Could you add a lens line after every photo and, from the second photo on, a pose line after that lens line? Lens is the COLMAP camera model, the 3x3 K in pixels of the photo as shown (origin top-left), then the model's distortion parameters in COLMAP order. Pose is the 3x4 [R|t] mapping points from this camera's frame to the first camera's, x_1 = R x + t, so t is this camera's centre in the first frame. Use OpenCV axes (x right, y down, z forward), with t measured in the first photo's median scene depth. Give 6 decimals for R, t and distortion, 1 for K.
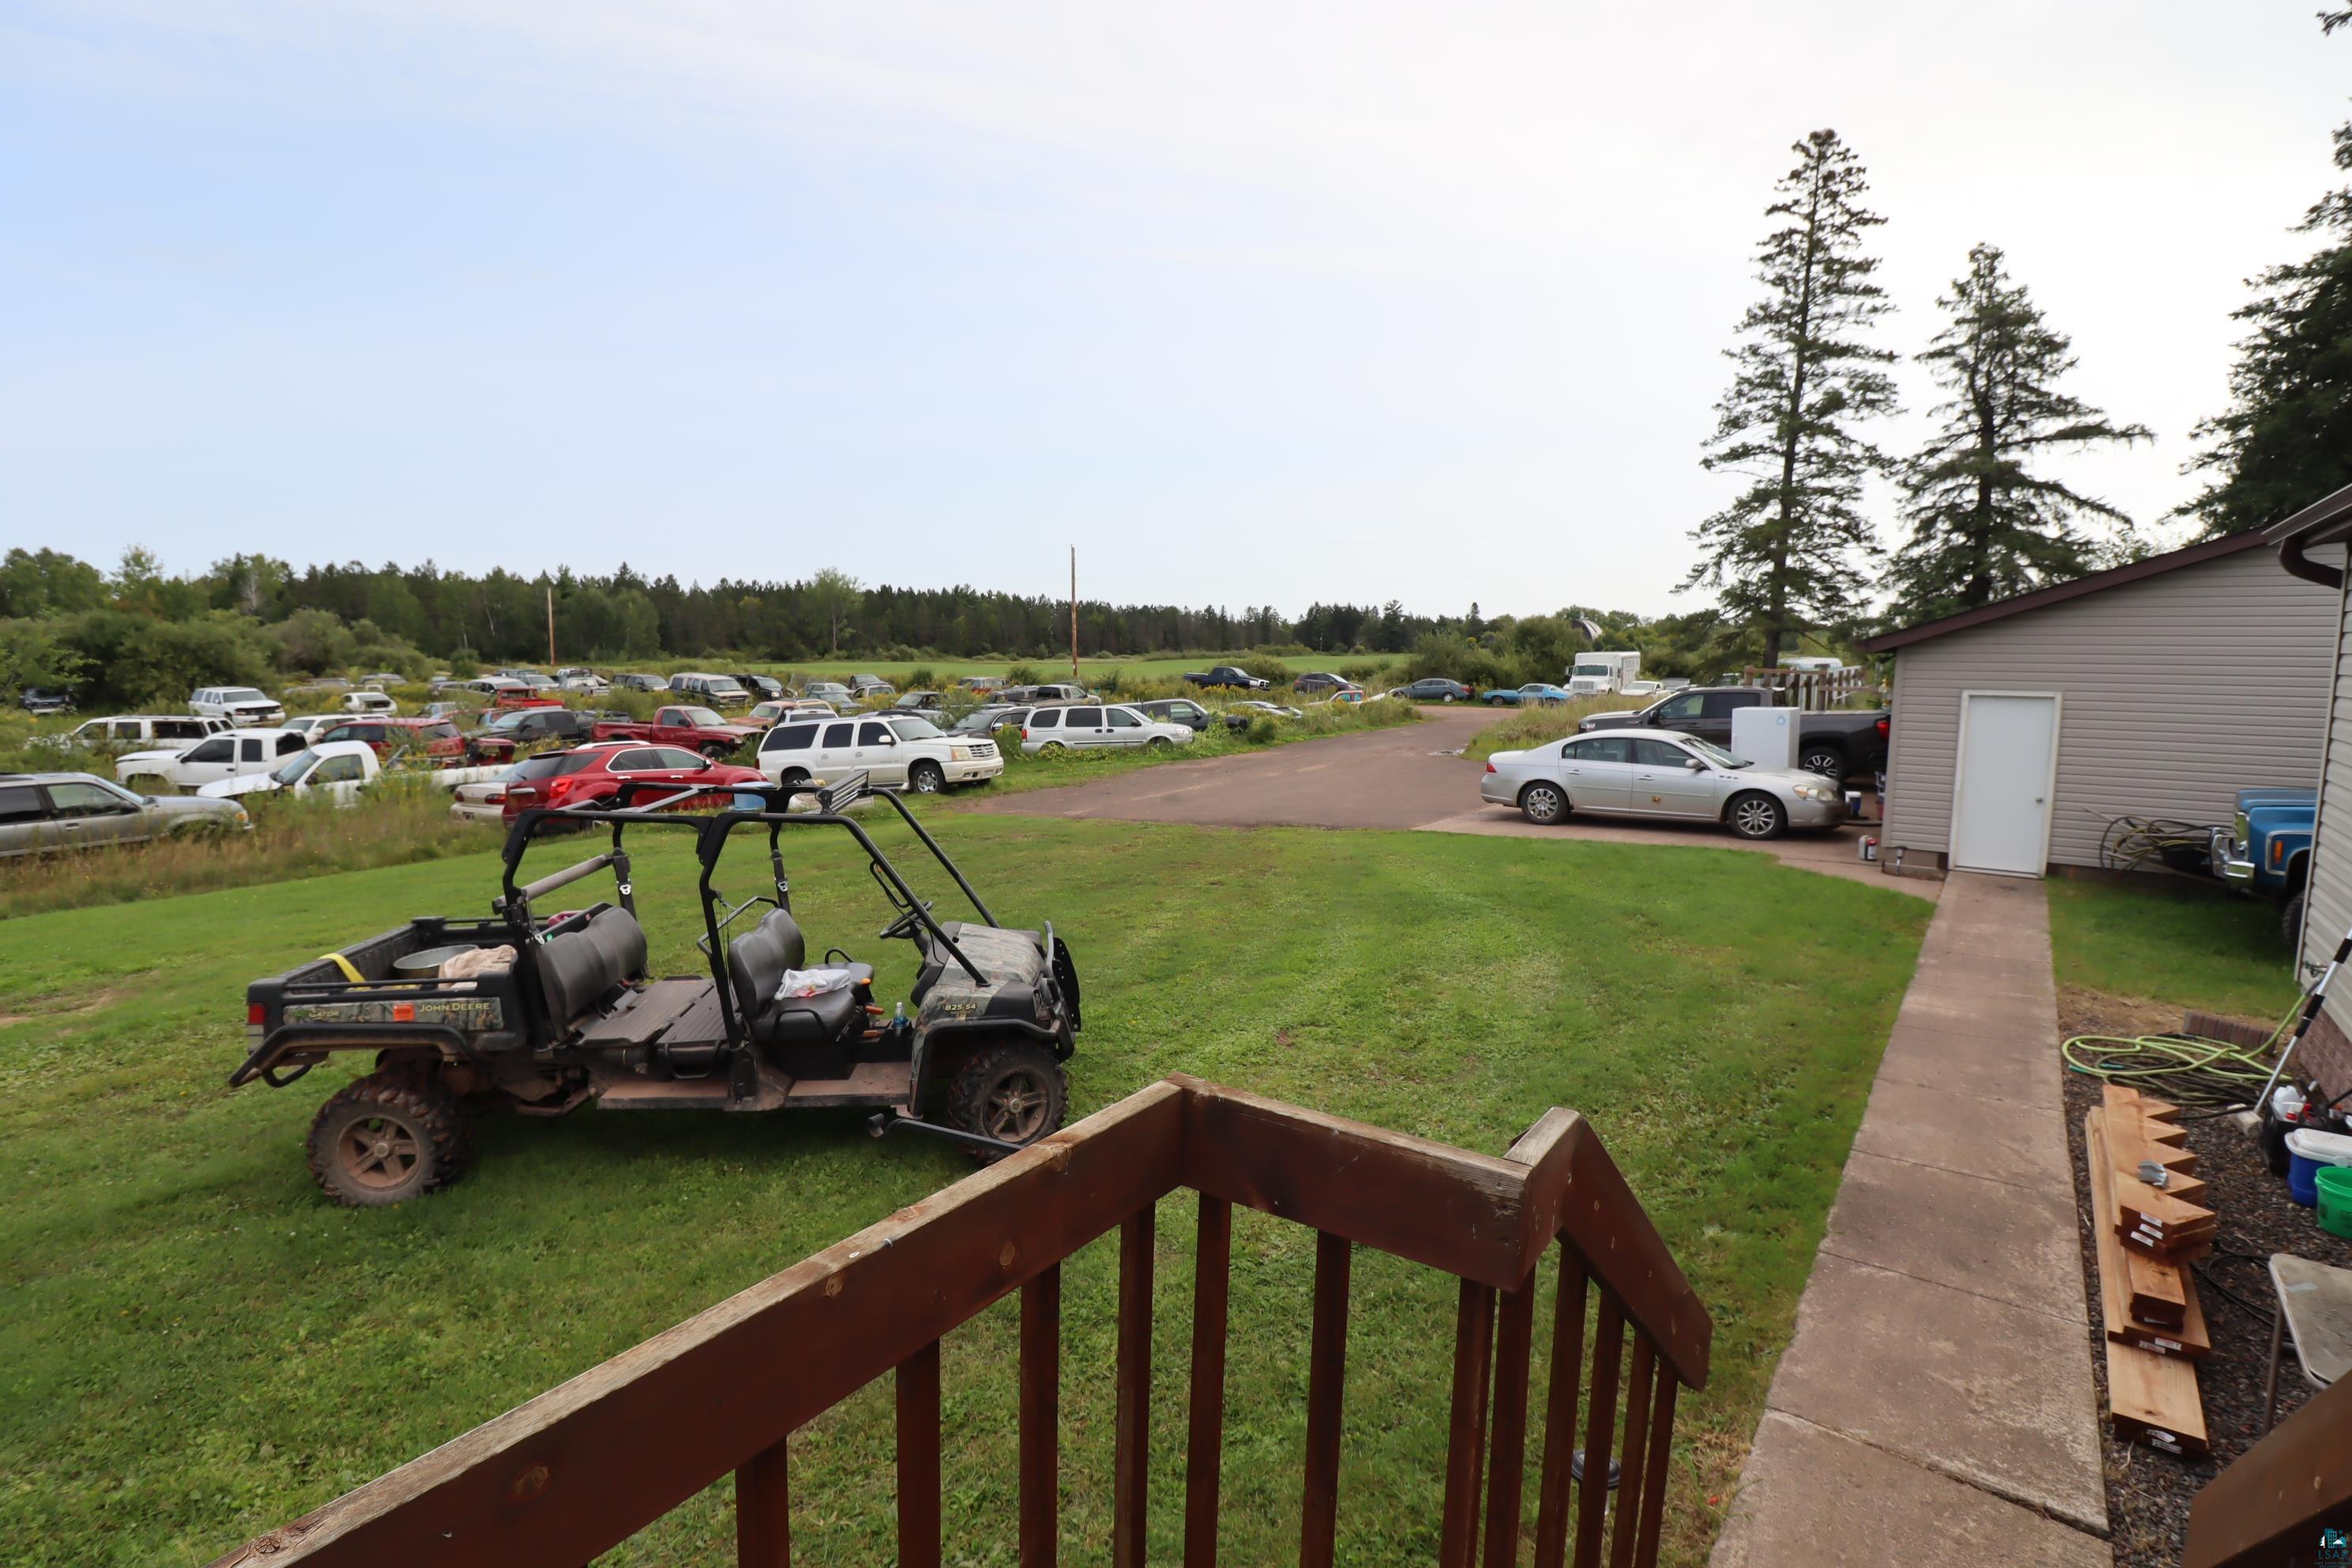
lens RADIAL K [[1088.2, 0, 1207.9], [0, 1088.2, 779.4], [0, 0, 1]] dist [0.002244, -0.013356]
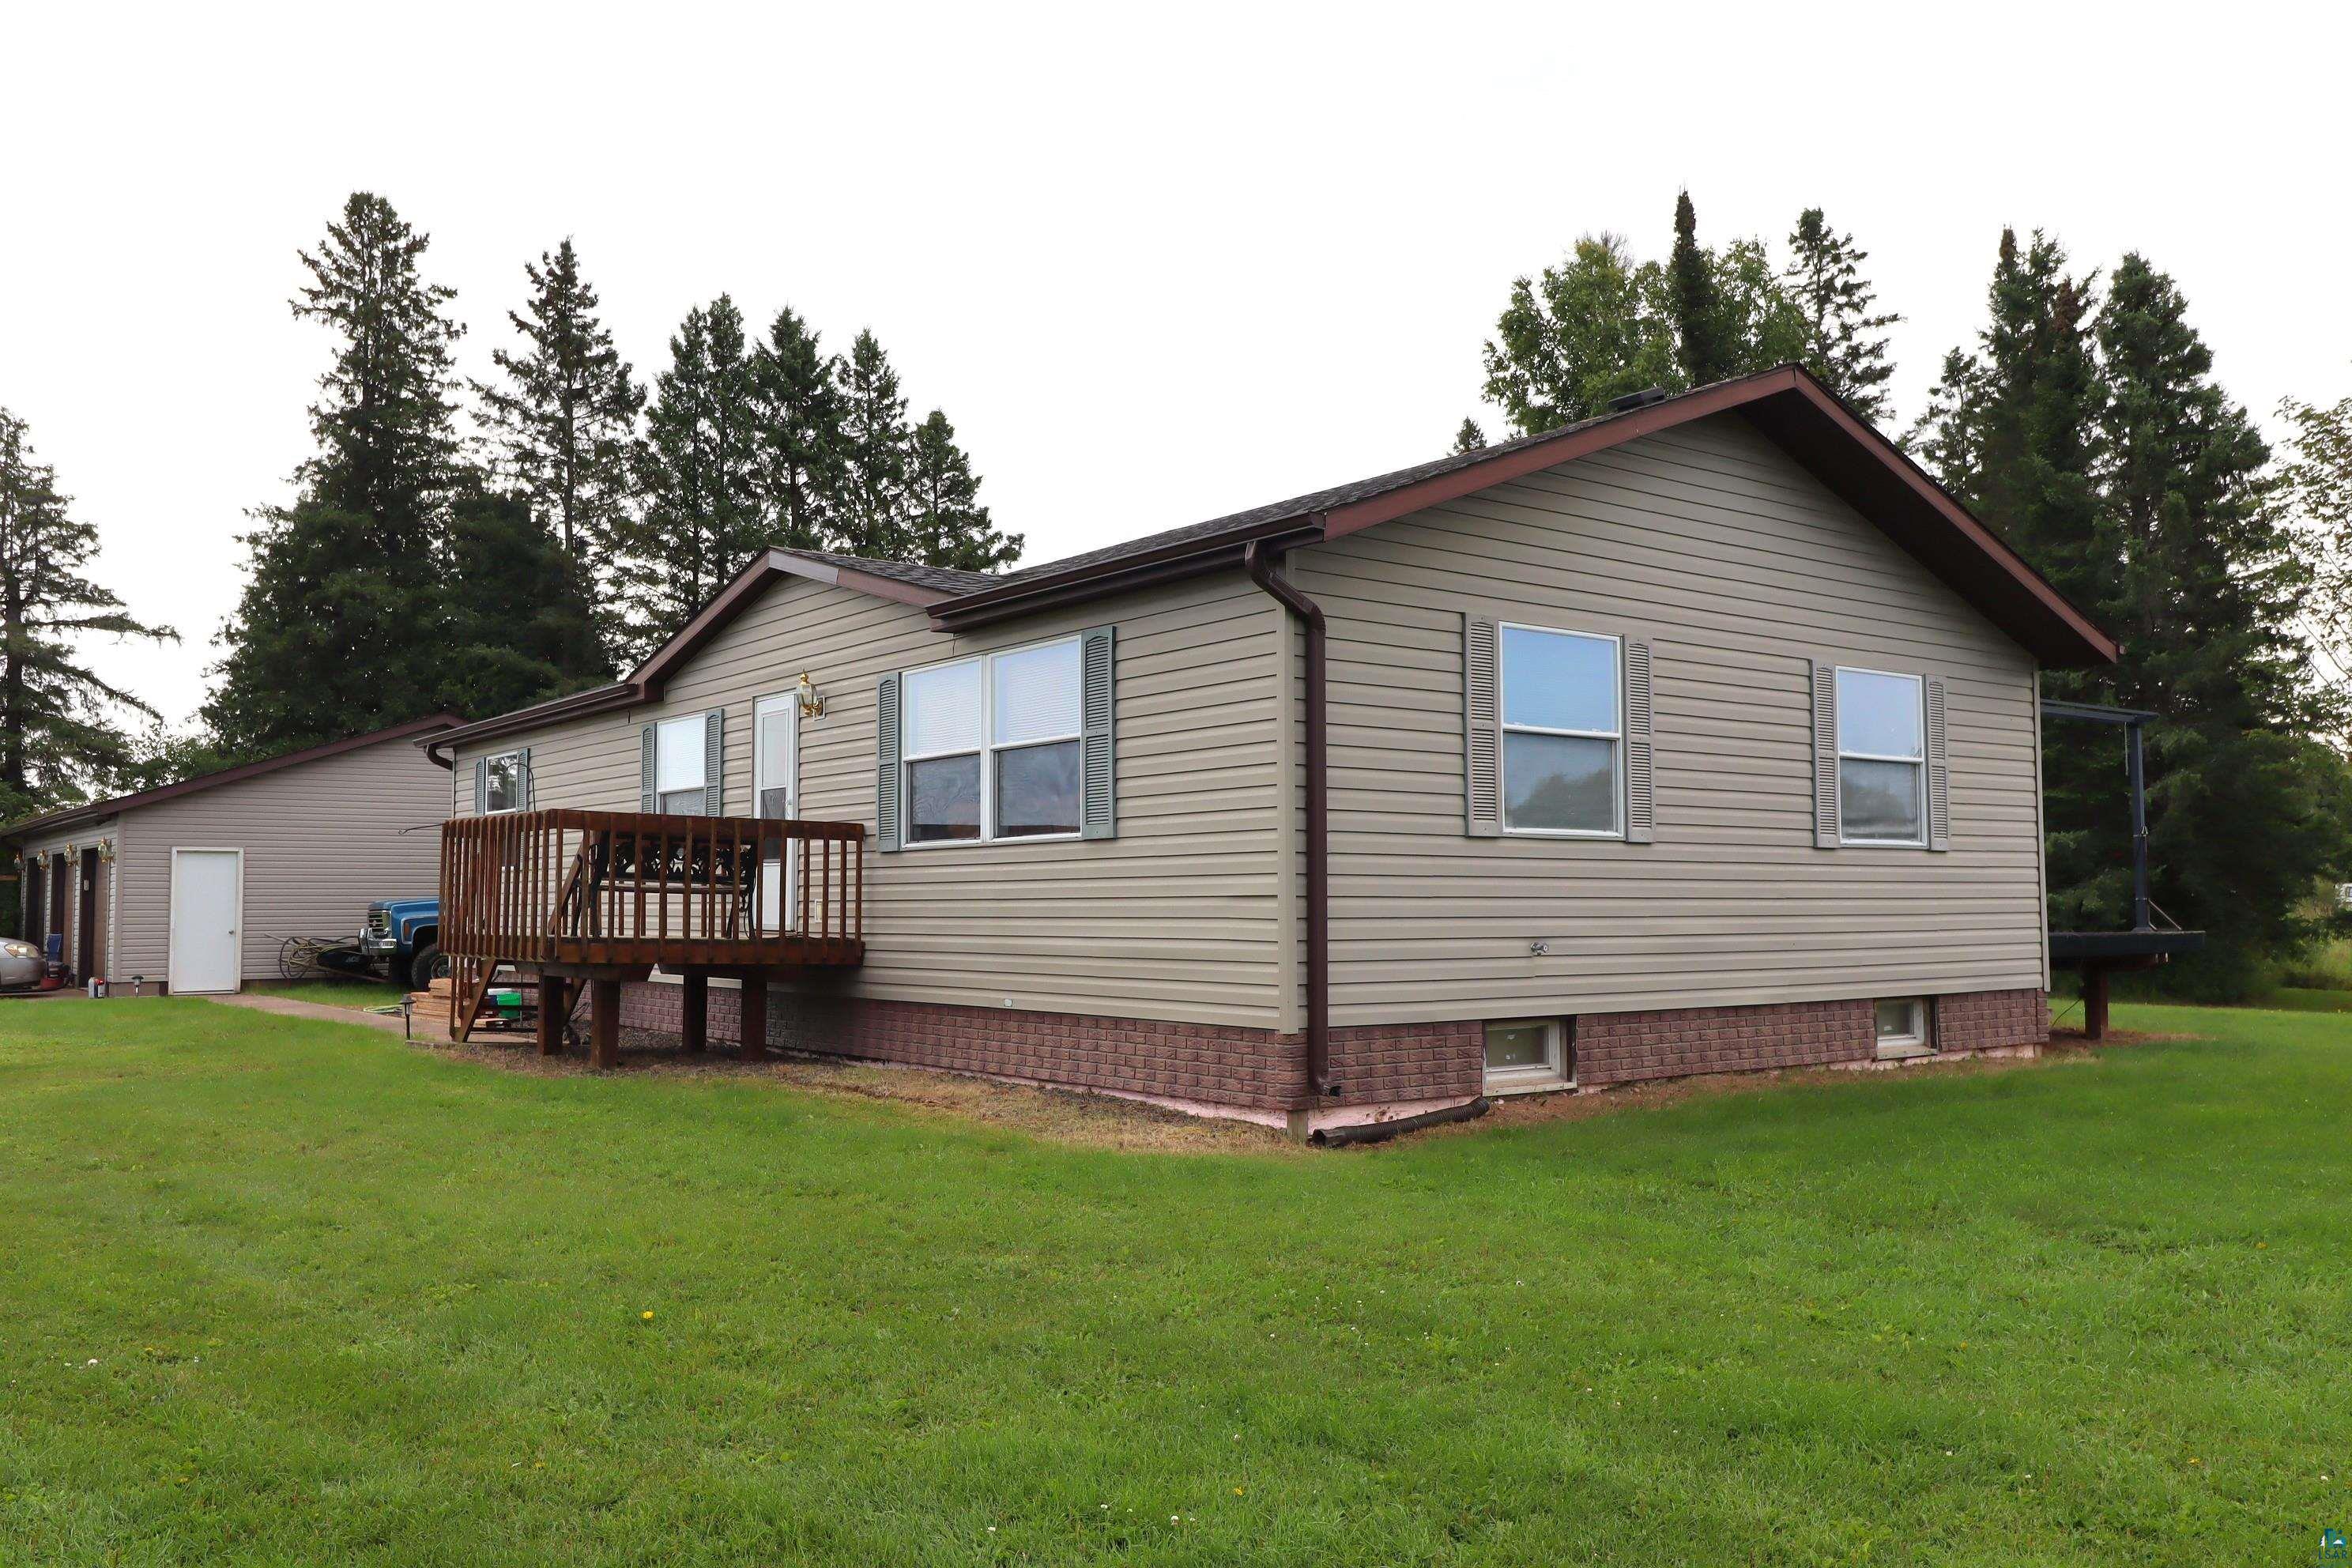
lens RADIAL K [[1814.7, 0, 1176.0], [0, 1814.7, 784.0], [0, 0, 1]] dist [-0.002112, -0.002813]
pose [[0.259425, 0.054973, 0.964197, -0.527500], [0.120206, 0.988777, -0.088717, 0.088135], [-0.958253, 0.138918, 0.249905, -0.324960]]
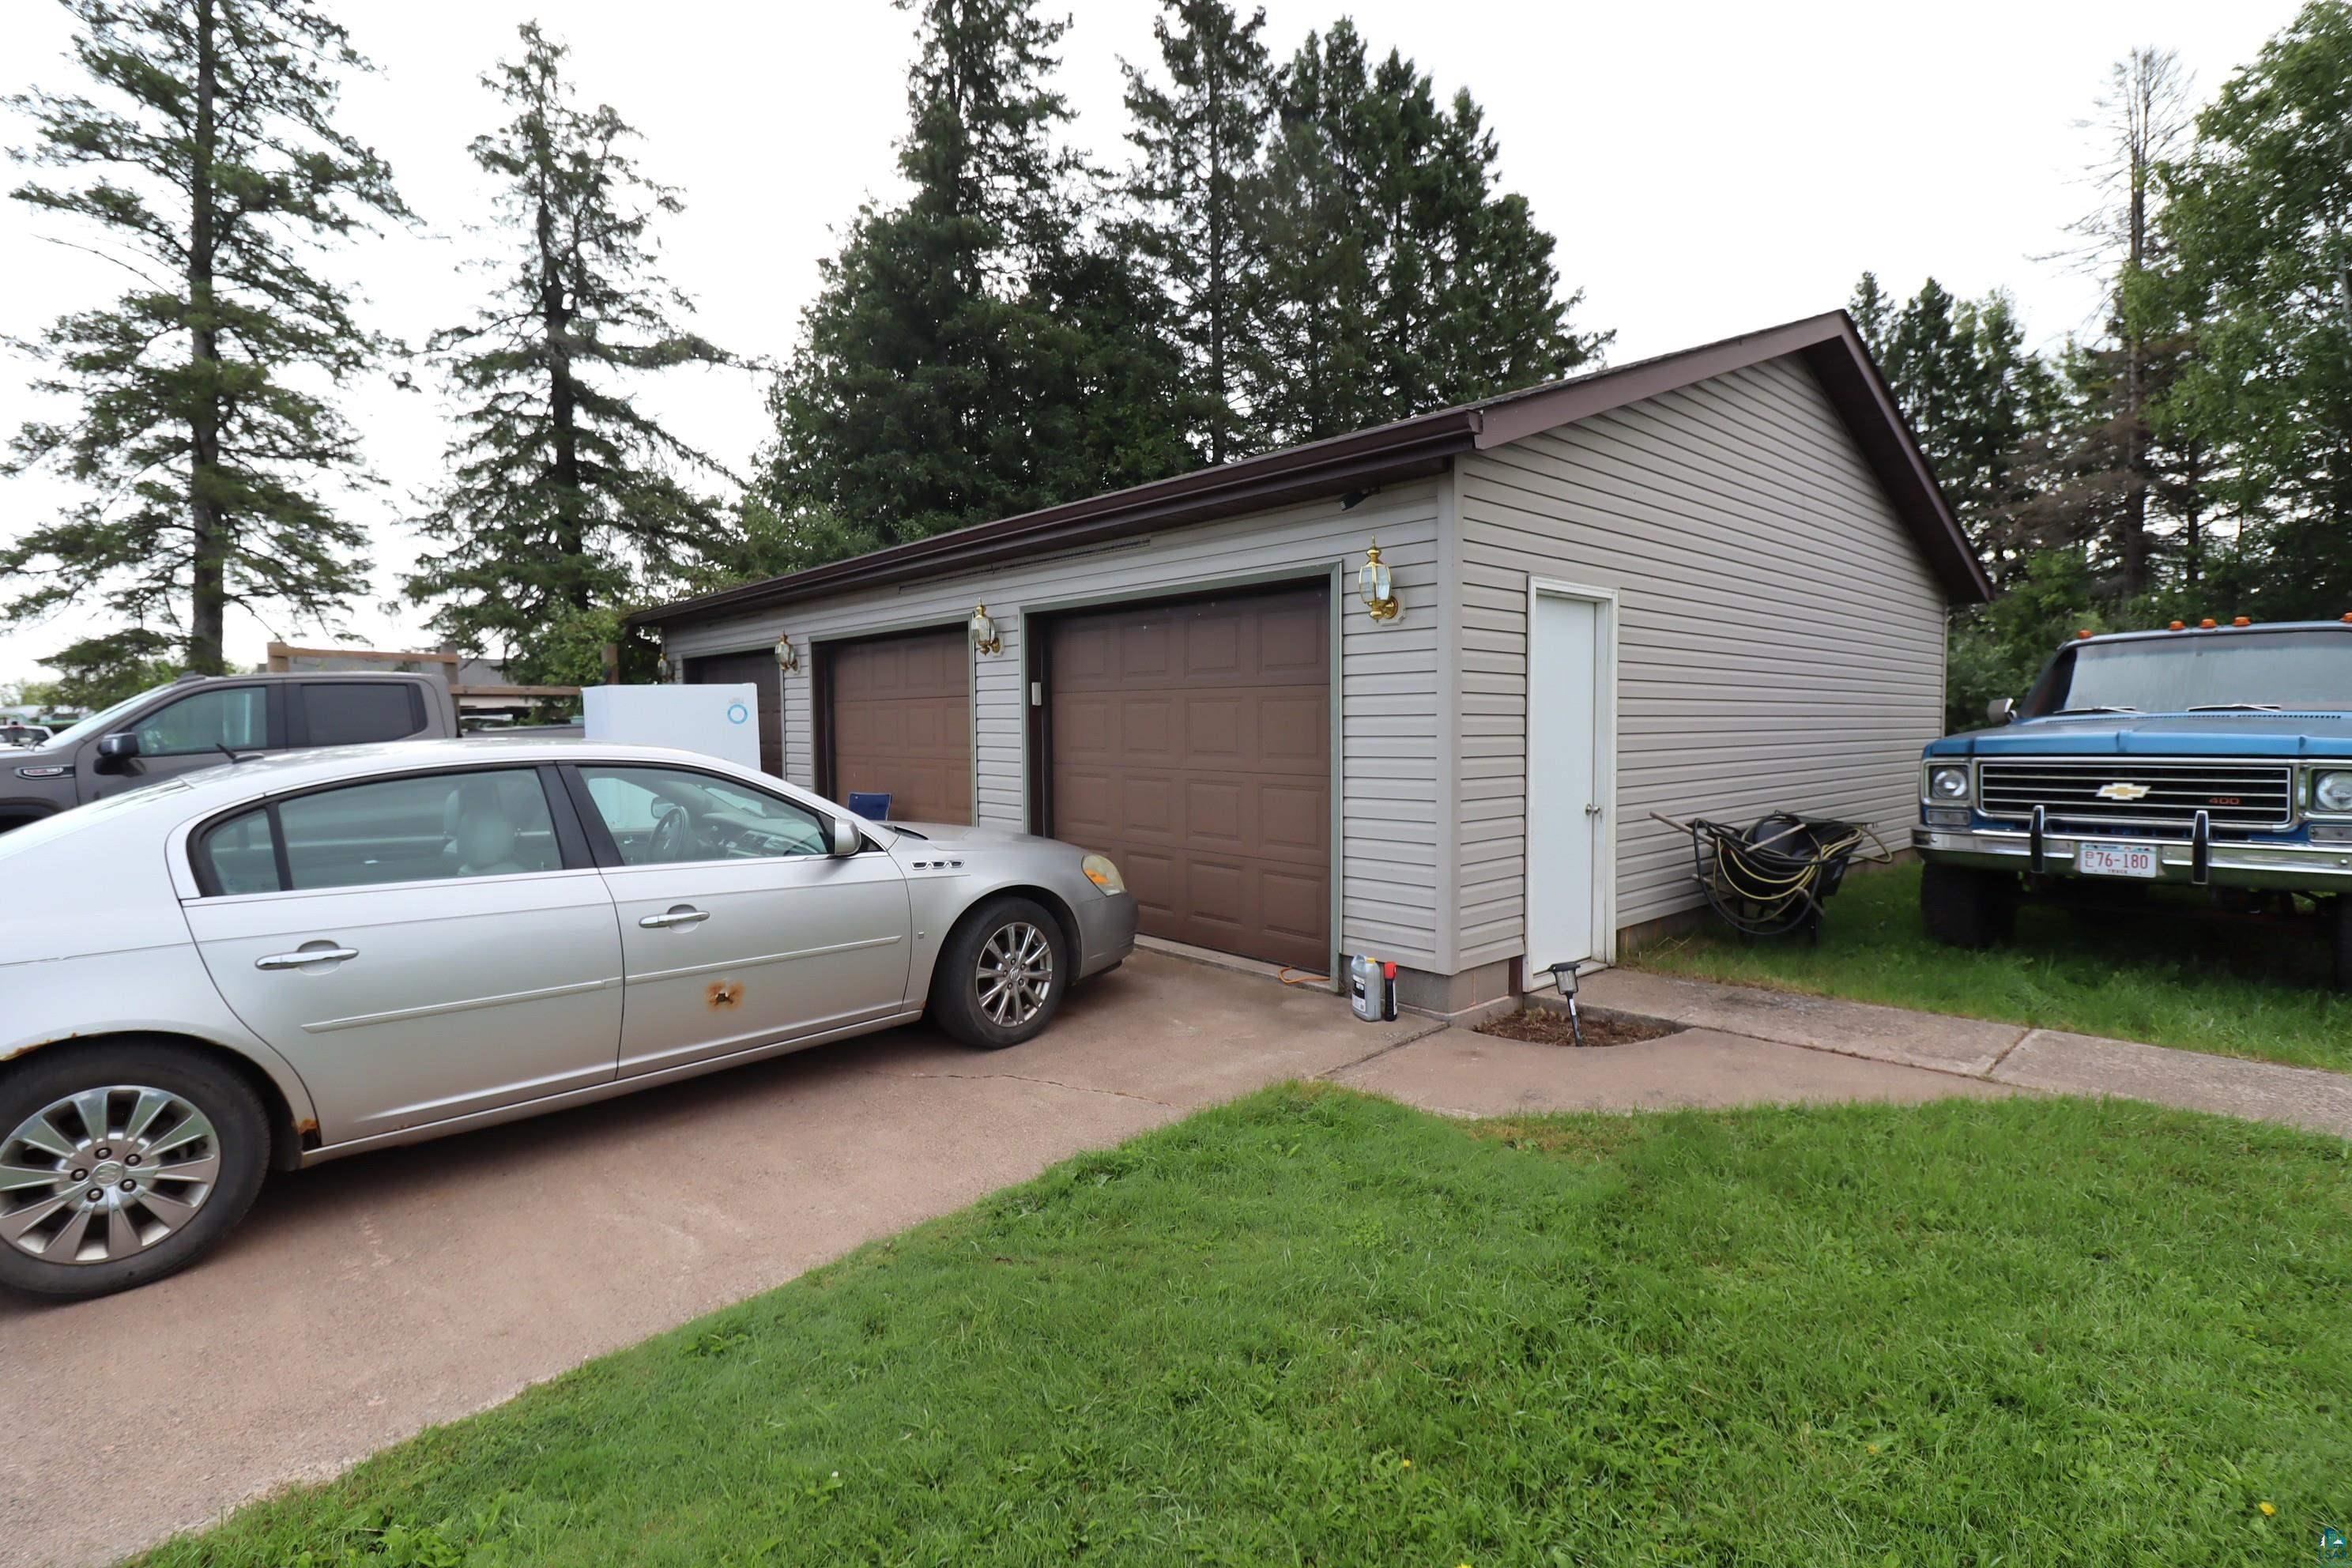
lens RADIAL K [[1098.7, 0, 1187.0], [0, 1098.7, 783.7], [0, 0, 1]] dist [0.002815, -0.014818]
pose [[0.171513, -0.060975, 0.983293, 0.113146], [0.124635, 0.991407, 0.039738, -0.017620], [-0.977266, 0.115737, 0.177639, 0.562610]]
